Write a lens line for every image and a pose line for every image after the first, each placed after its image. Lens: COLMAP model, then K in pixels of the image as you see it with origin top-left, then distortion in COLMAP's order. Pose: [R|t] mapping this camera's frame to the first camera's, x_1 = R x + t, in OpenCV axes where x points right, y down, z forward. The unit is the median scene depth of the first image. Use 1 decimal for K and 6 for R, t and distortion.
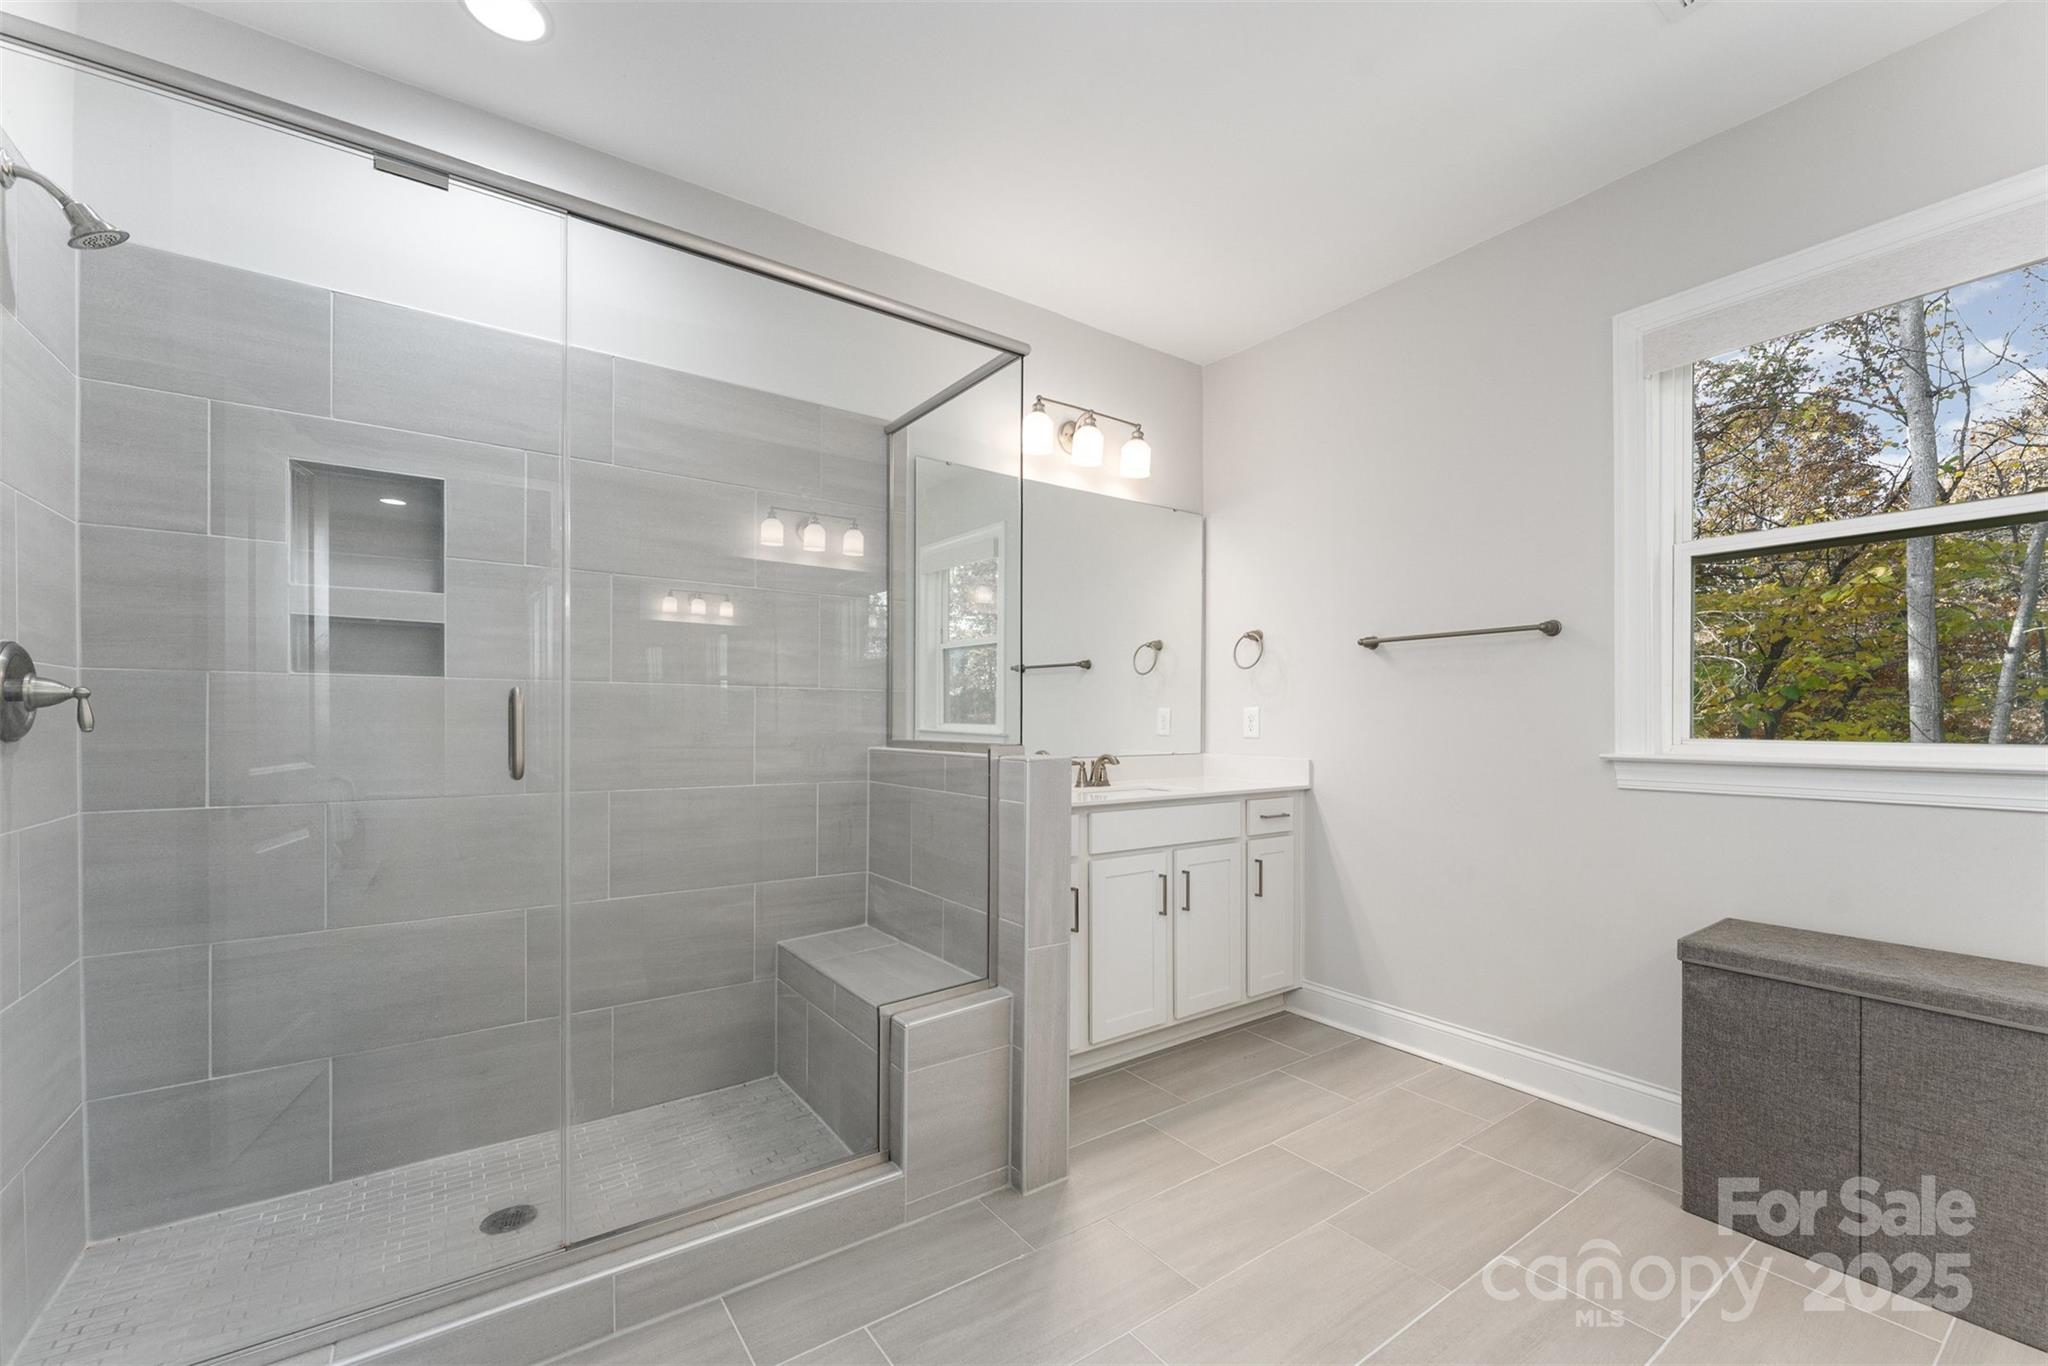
lens RADIAL K [[827.6, 0, 1036.0], [0, 827.6, 701.5], [0, 0, 1]] dist [-0.000354, -0.000287]
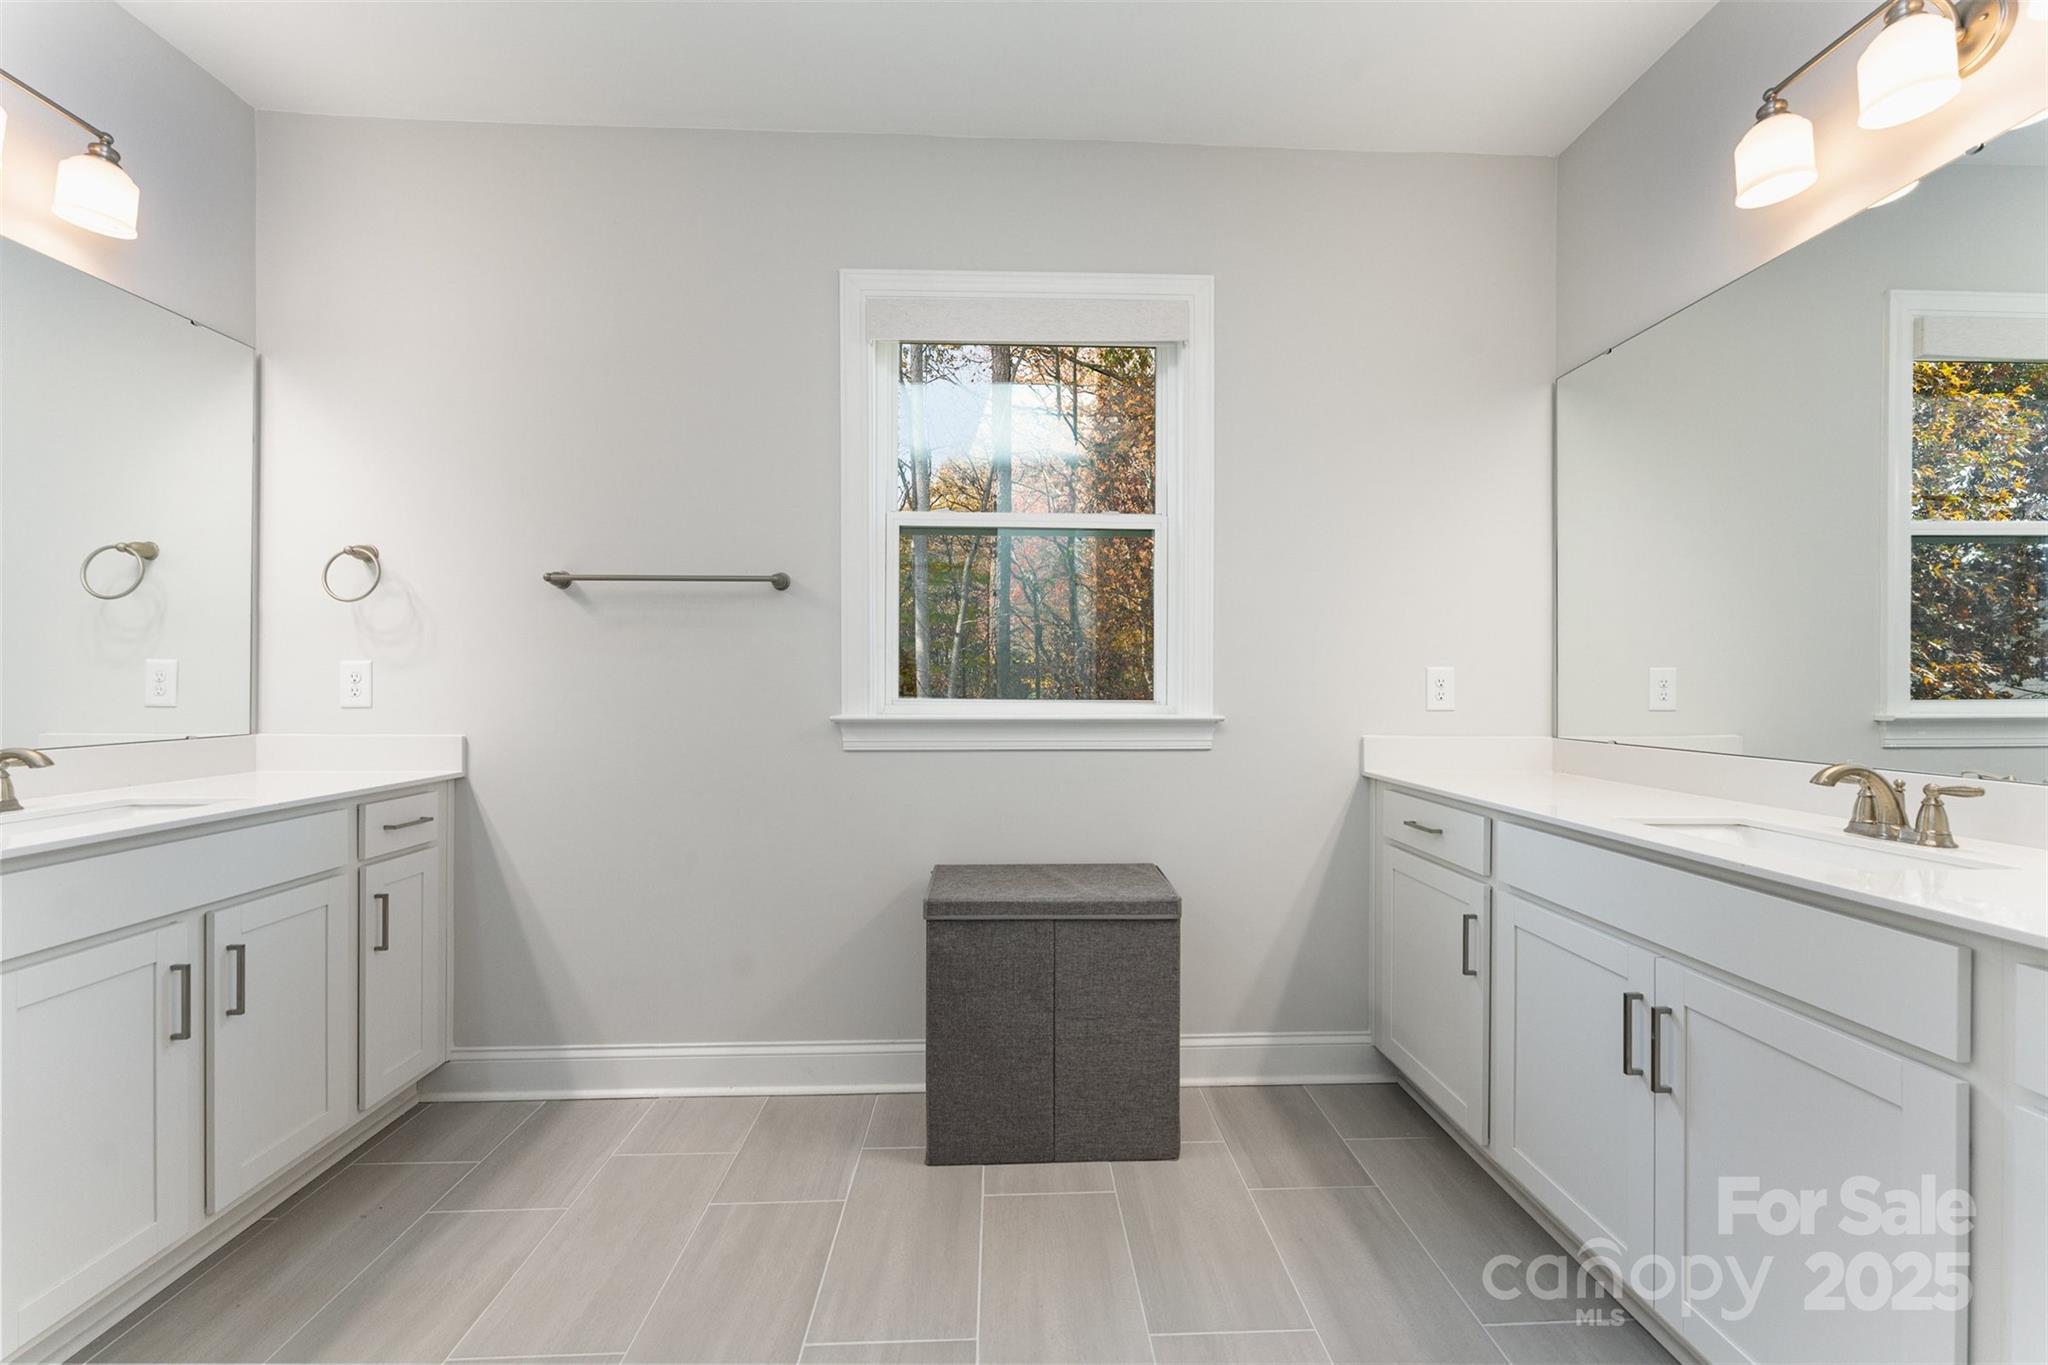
lens RADIAL K [[824.3, 0, 1035.7], [0, 824.3, 682.0], [0, 0, 1]] dist [-0.000589, -0.000061]
pose [[0.546265, 0.000676, 0.837612, 0.006930], [-0.020231, 0.999719, 0.012388, 0.005551], [-0.837368, -0.023713, 0.546125, 0.235980]]
